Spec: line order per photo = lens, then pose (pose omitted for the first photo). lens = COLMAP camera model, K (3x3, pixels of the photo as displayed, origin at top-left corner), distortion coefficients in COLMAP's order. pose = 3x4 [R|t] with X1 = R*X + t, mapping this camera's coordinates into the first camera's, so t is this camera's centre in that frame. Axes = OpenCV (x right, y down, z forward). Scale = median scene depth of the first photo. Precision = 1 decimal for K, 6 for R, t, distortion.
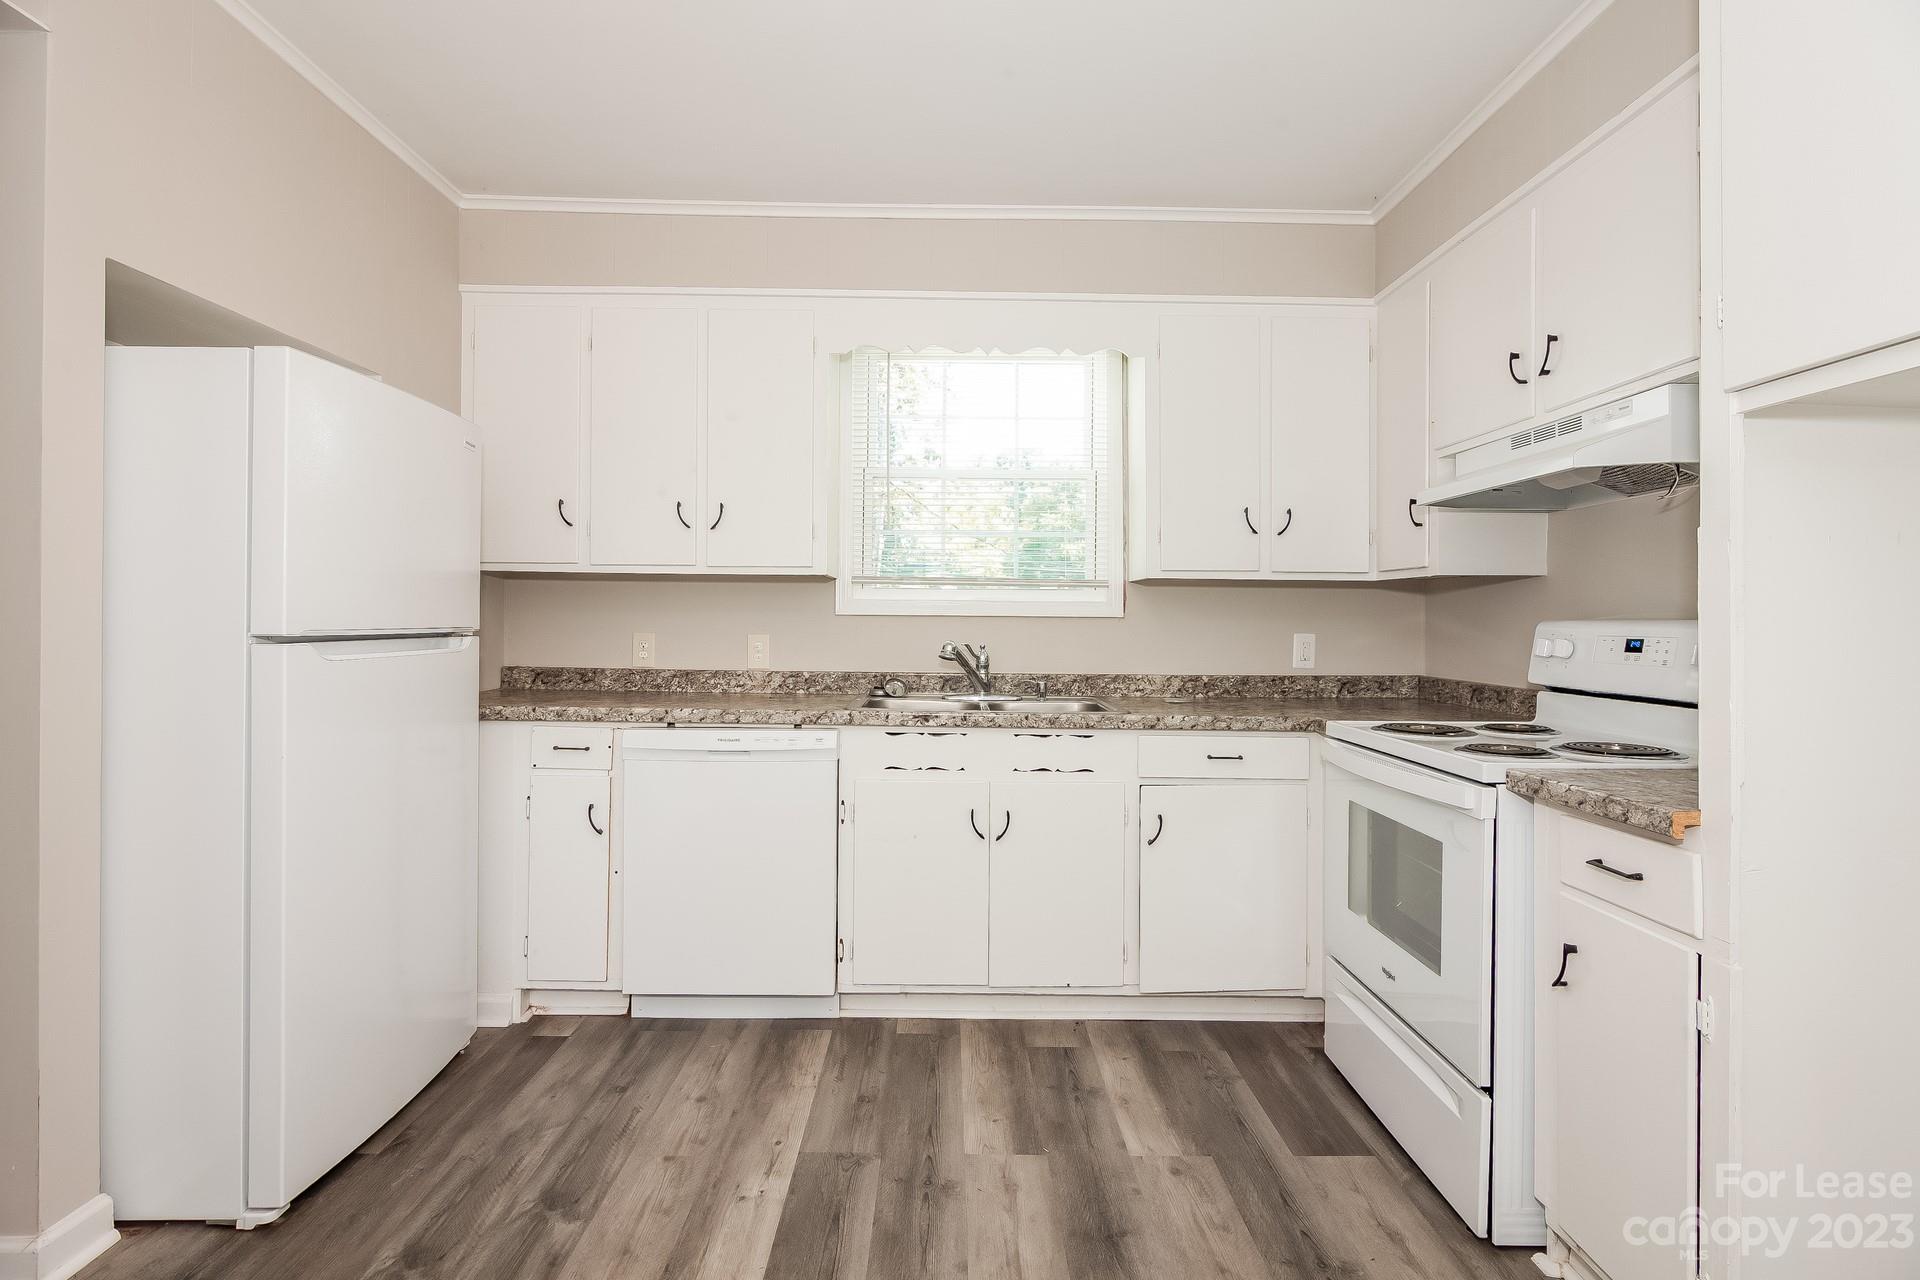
lens RADIAL K [[929.0, 0, 958.7], [0, 929.0, 619.2], [0, 0, 1]] dist [-0.002437, -0.001001]
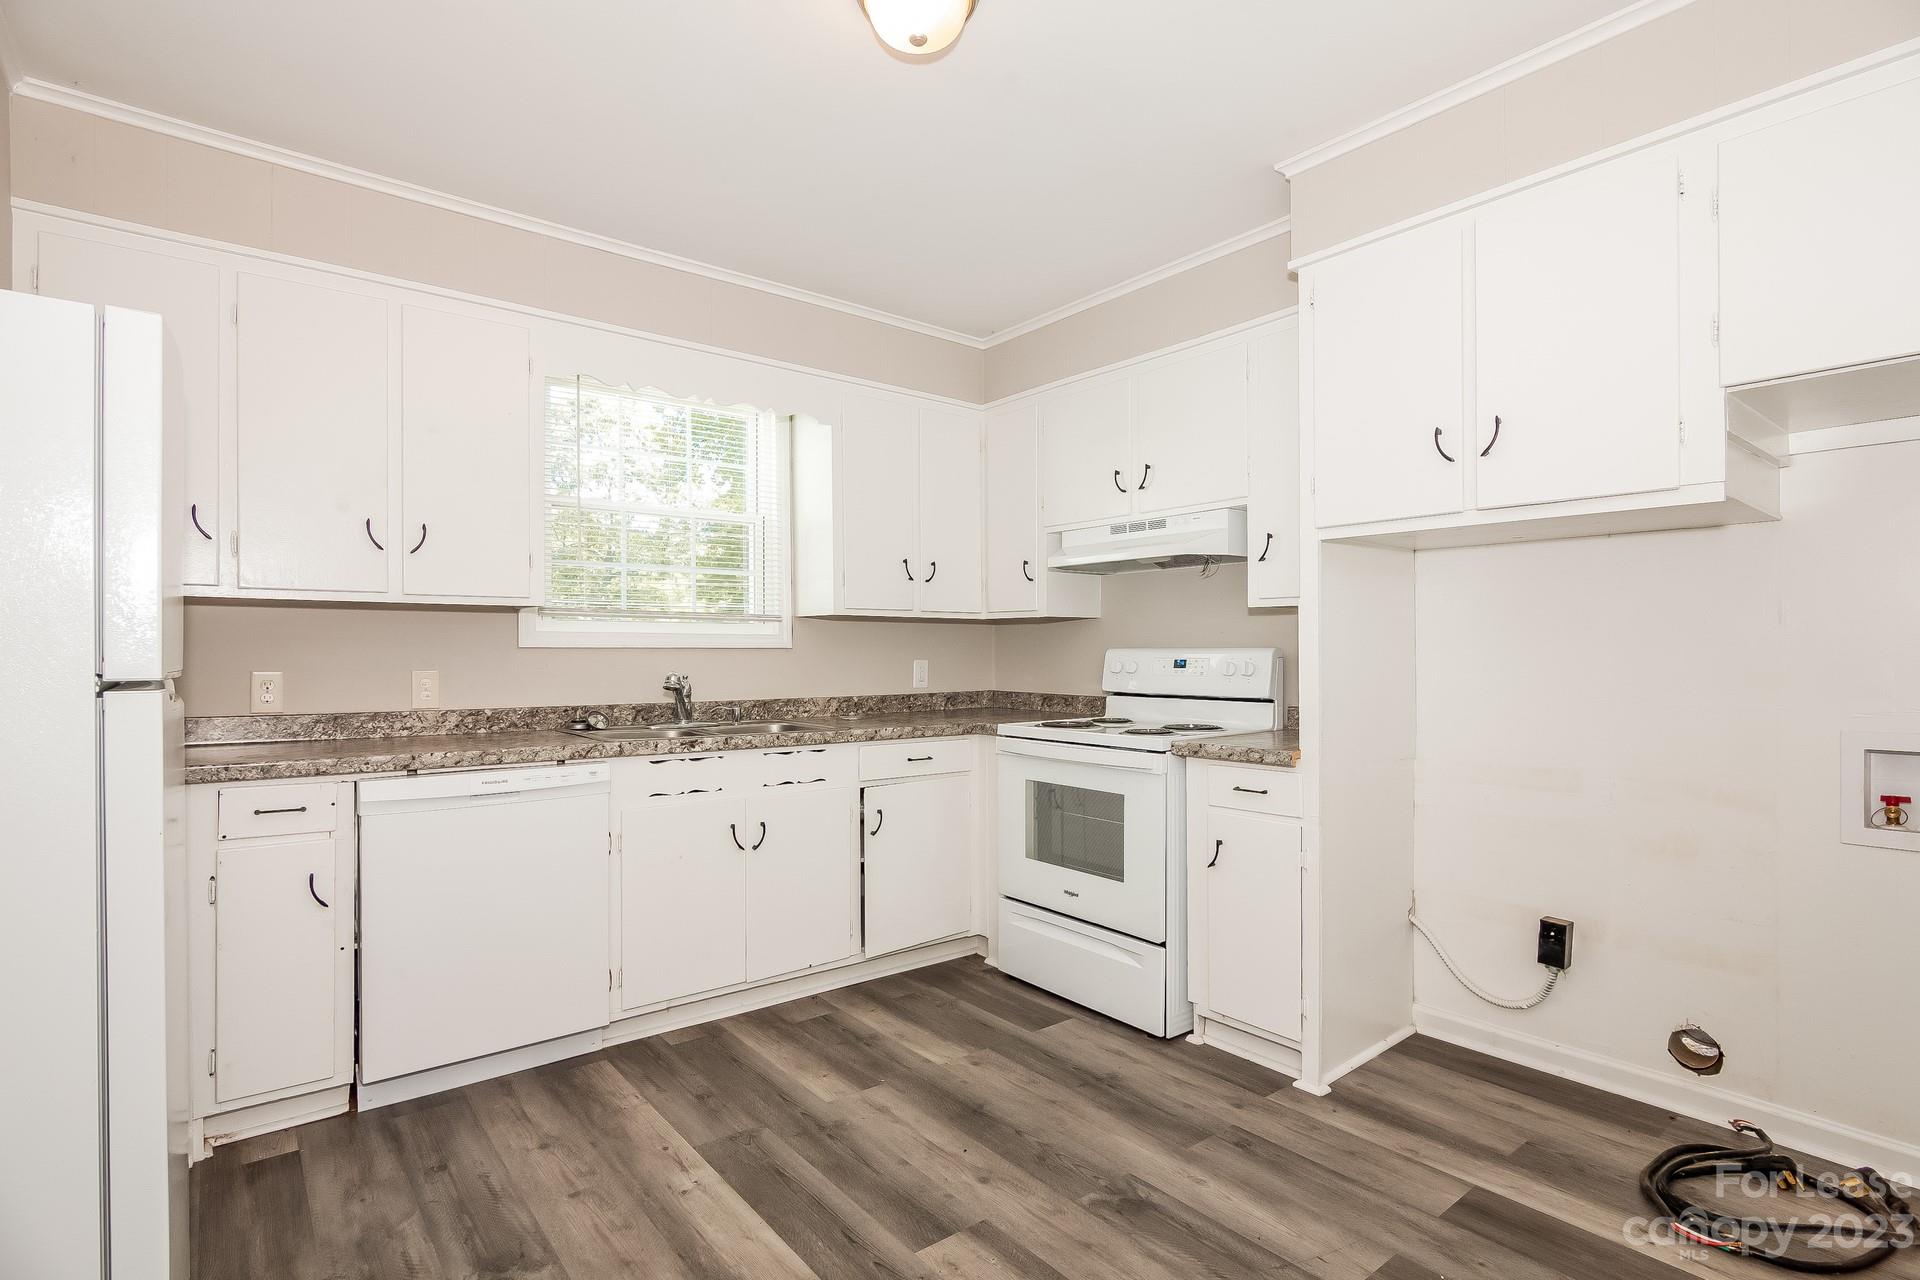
lens RADIAL K [[937.6, 0, 948.6], [0, 937.6, 655.4], [0, 0, 1]] dist [-0.010654, -0.000258]
pose [[0.789953, -0.012058, 0.613049, -0.460057], [0.007020, 0.999919, 0.010622, -0.004801], [-0.613128, -0.004088, 0.789973, -0.027896]]
